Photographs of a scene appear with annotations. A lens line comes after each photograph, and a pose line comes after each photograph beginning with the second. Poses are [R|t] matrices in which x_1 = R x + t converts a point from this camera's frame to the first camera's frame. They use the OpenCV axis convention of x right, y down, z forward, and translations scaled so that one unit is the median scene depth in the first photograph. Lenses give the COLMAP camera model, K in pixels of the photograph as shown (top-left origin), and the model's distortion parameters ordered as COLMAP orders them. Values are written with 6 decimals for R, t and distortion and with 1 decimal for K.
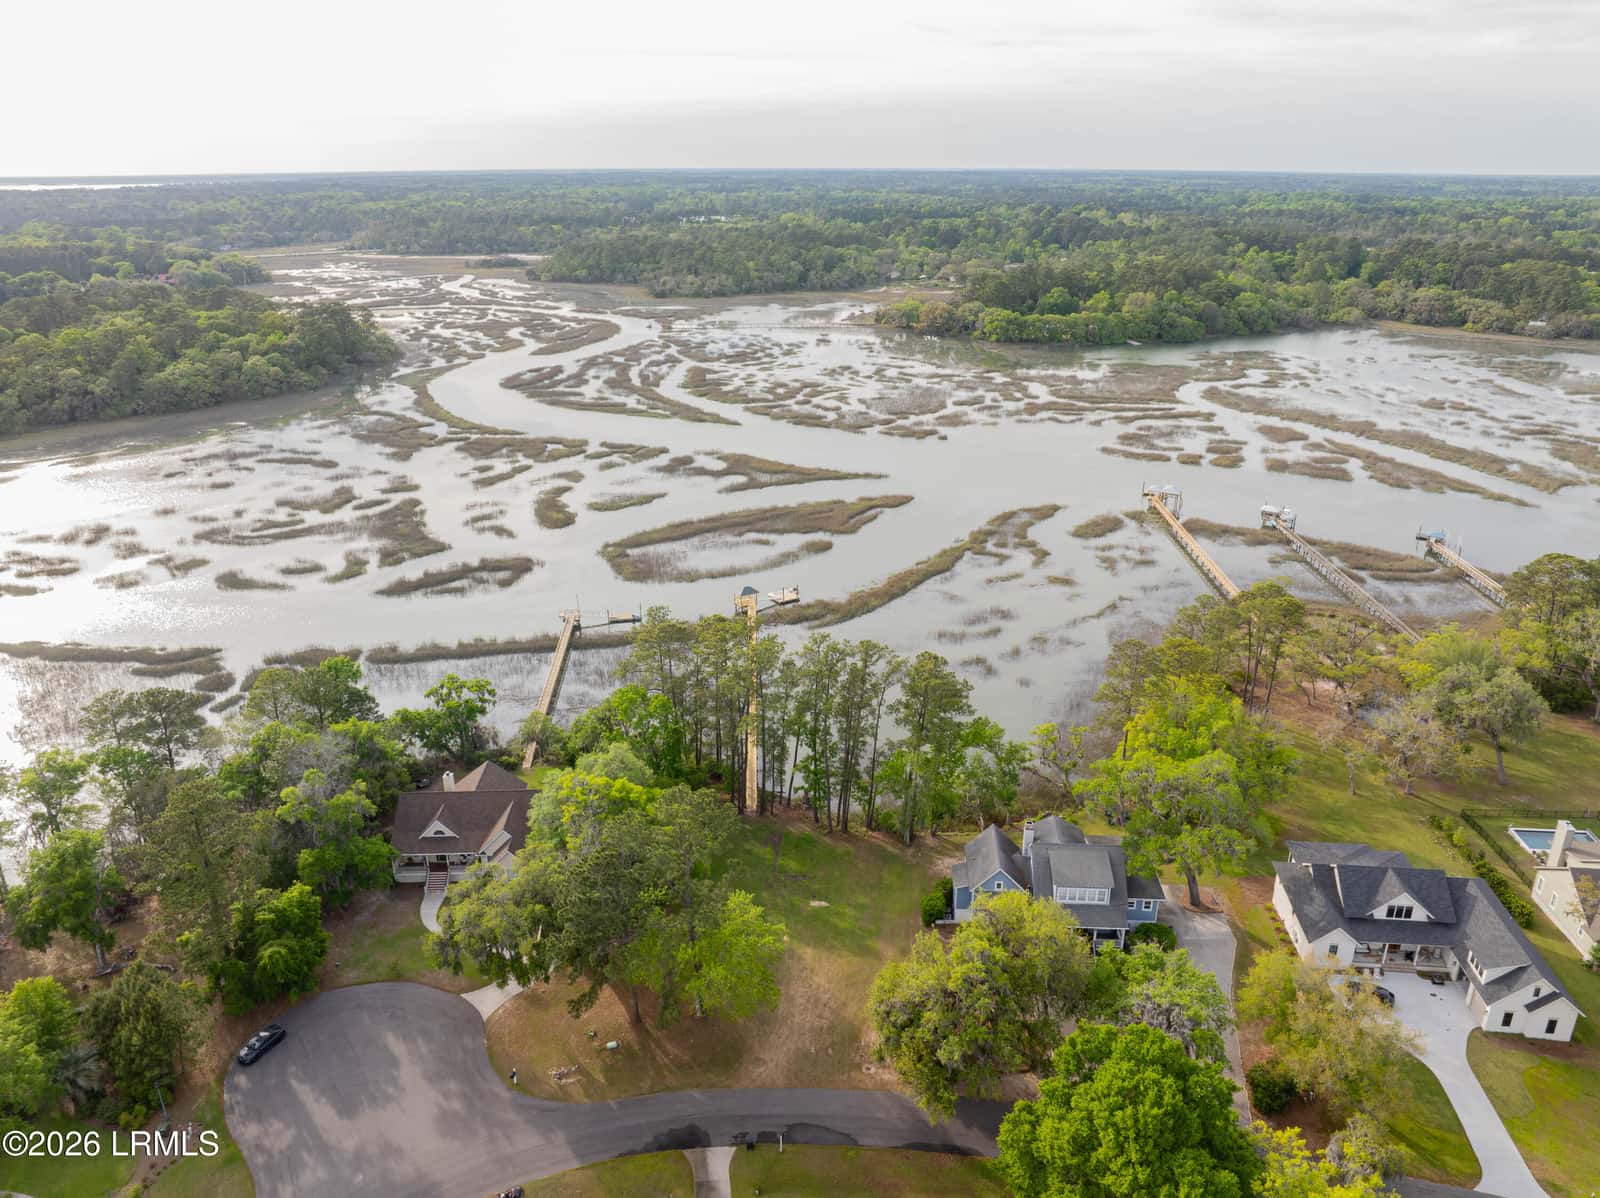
lens RADIAL K [[1126.7, 0, 801.8], [0, 1126.7, 597.4], [0, 0, 1]] dist [-0.045601, 0.011090]
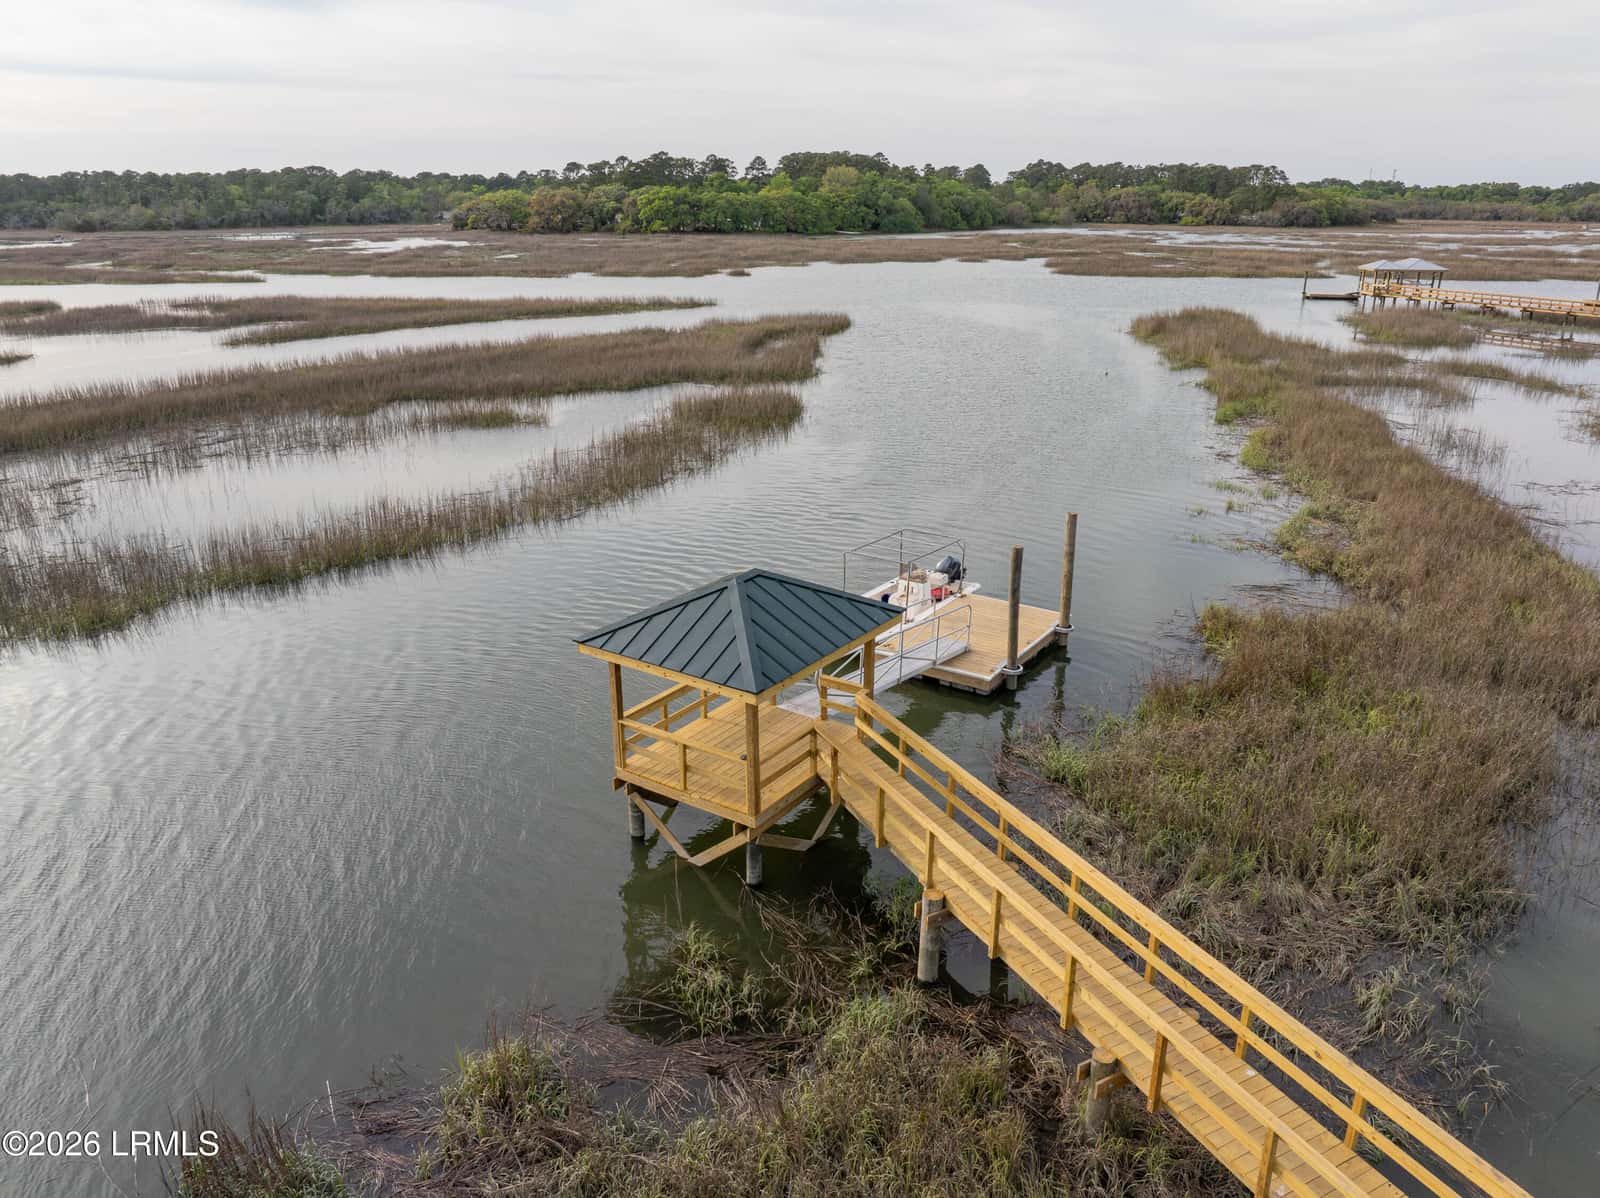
lens RADIAL K [[1126.7, 0, 809.3], [0, 1126.7, 601.9], [0, 0, 1]] dist [-0.045601, 0.011090]
pose [[0.911027, -0.134820, 0.389685, -0.054564], [0.144603, 0.989481, 0.004273, -0.004978], [-0.386162, 0.052457, 0.920938, 0.620439]]
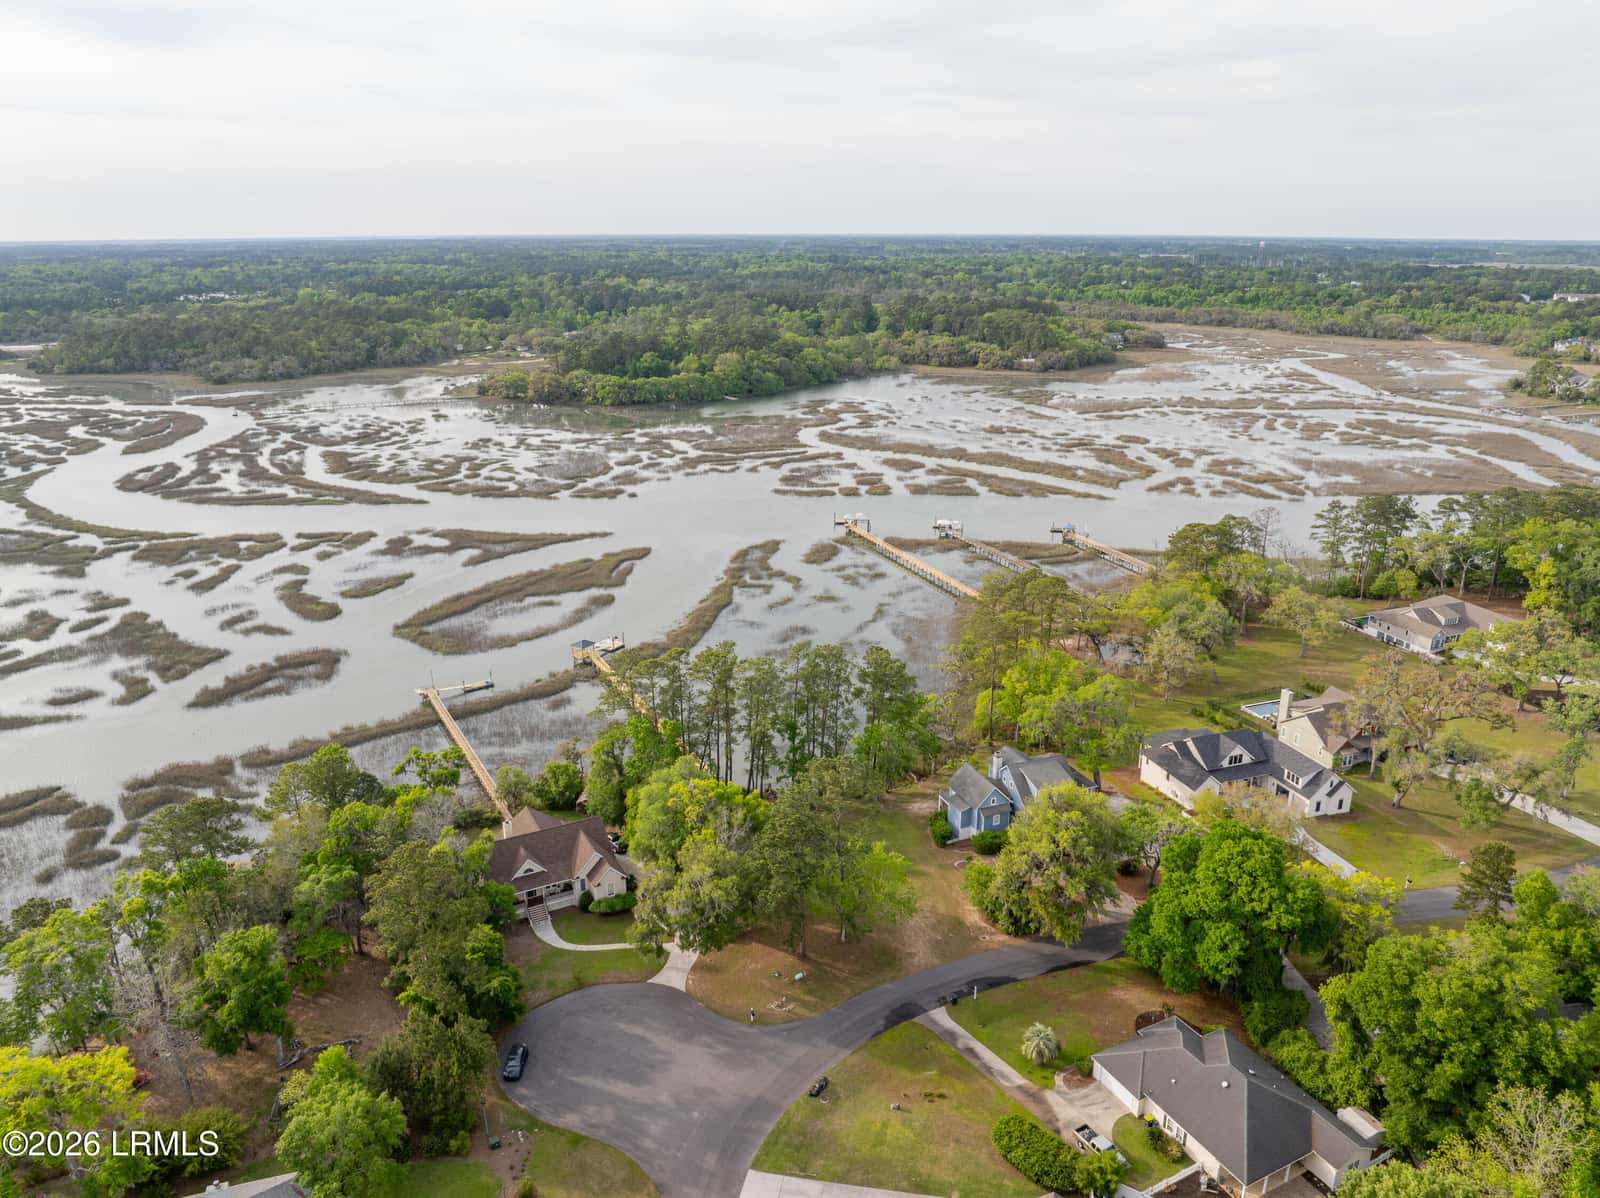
lens RADIAL K [[1126.7, 0, 804.7], [0, 1126.7, 602.3], [0, 0, 1]] dist [-0.045601, 0.011090]
pose [[0.903405, -0.134373, 0.407189, -0.199143], [0.153954, 0.987956, -0.015541, 0.002981], [-0.400196, 0.076728, 0.913212, -0.055940]]
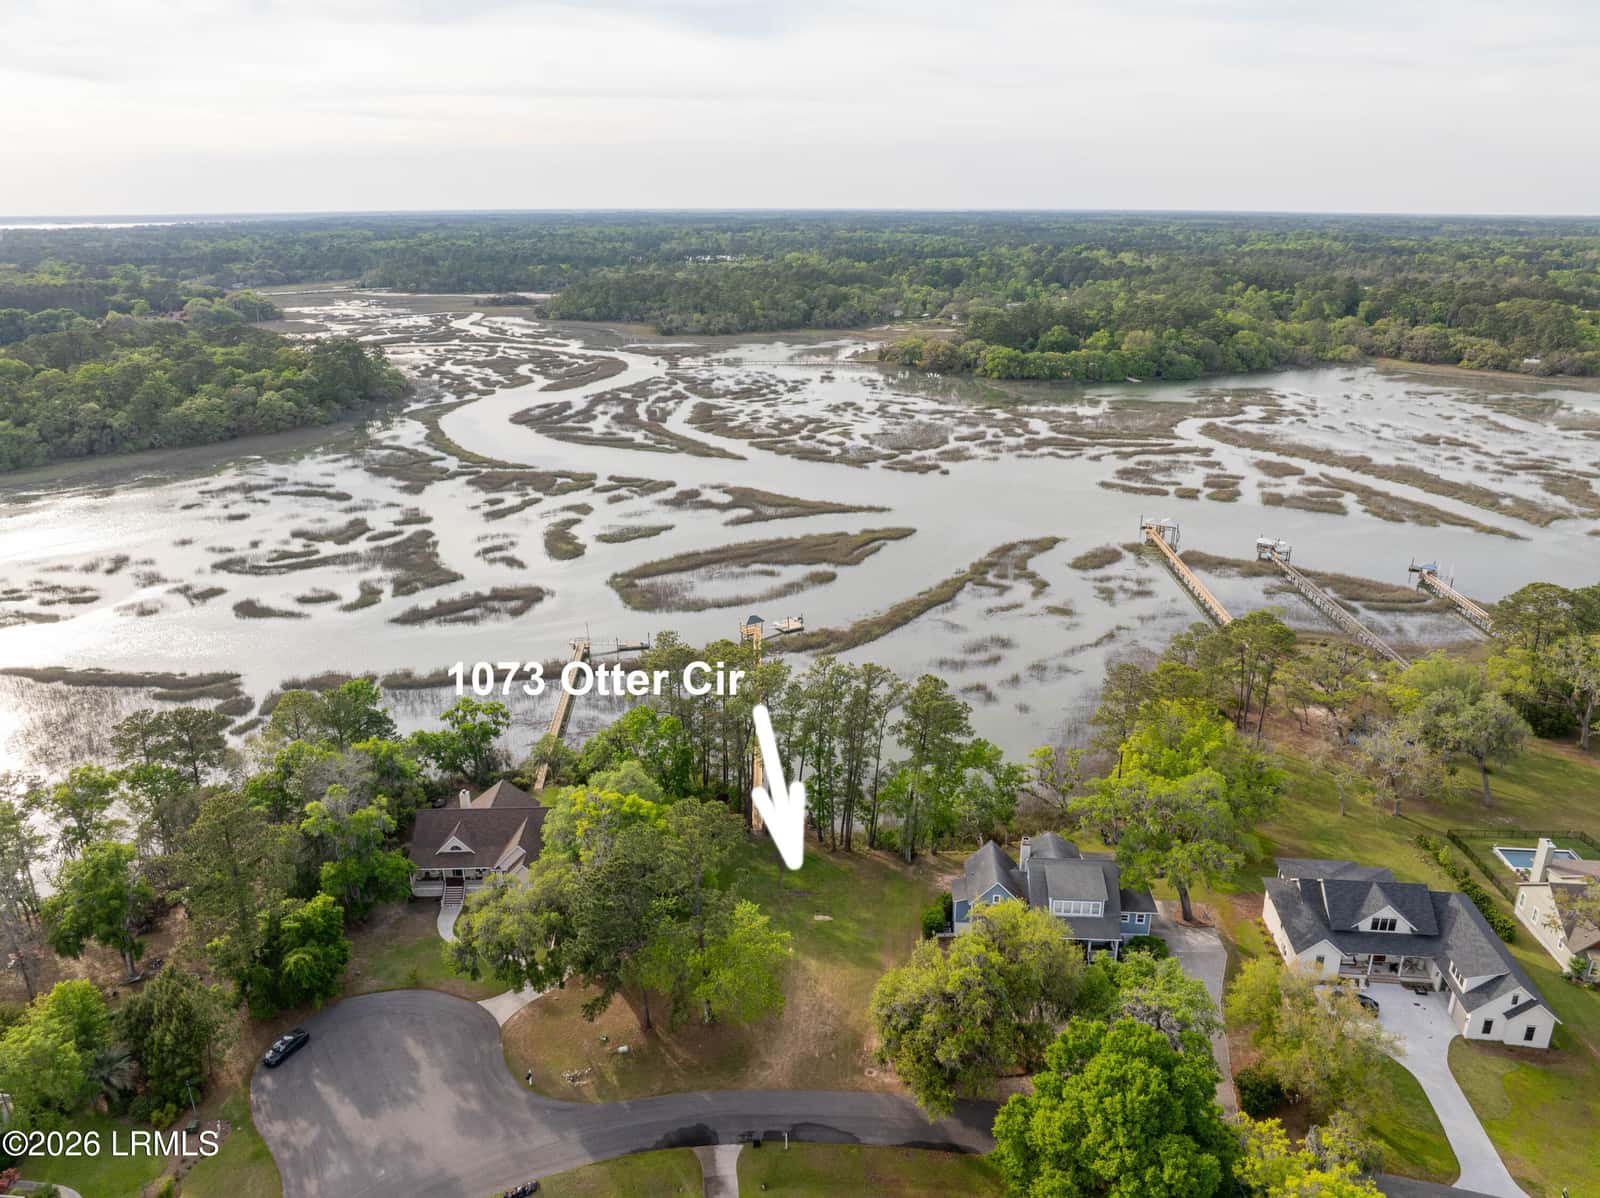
lens RADIAL K [[1126.7, 0, 801.4], [0, 1126.7, 596.8], [0, 0, 1]] dist [-0.045601, 0.011090]
pose [[0.999992, 0.001853, -0.003670, -0.000480], [-0.001971, 0.999473, -0.032394, 0.004397], [0.003608, 0.032401, 0.999468, -0.016421]]
